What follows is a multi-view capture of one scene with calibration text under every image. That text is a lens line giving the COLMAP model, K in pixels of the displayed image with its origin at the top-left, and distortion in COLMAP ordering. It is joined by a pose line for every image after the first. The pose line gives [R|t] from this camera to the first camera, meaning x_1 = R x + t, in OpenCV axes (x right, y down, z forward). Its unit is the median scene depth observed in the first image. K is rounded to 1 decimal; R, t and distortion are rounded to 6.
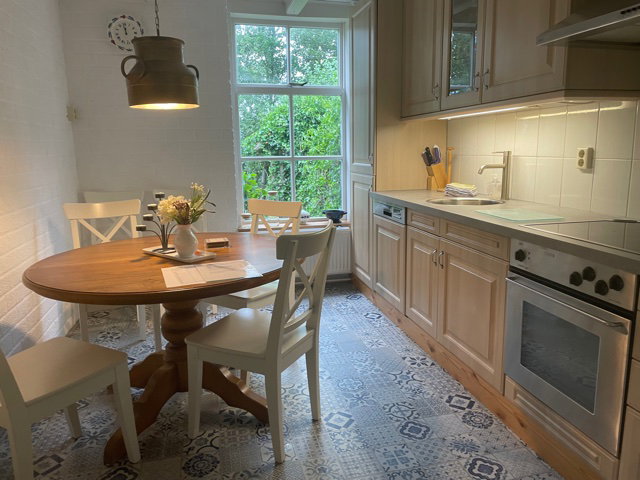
lens RADIAL K [[479.5, 0, 318.0], [0, 479.5, 229.5], [0, 0, 1]] dist [0.096192, -0.110045]
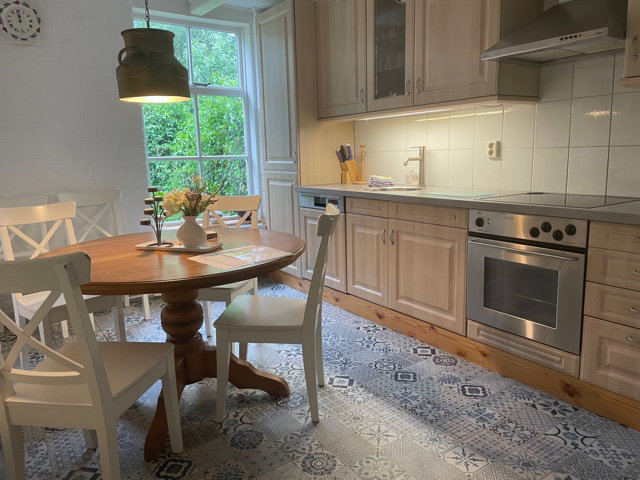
lens RADIAL K [[479.5, 0, 318.0], [0, 479.5, 229.5], [0, 0, 1]] dist [0.096192, -0.110045]
pose [[0.932518, -0.066876, 0.354877, -0.360901], [0.072302, 0.997381, -0.002035, 0.036555], [-0.353812, 0.027556, 0.934911, -0.037987]]
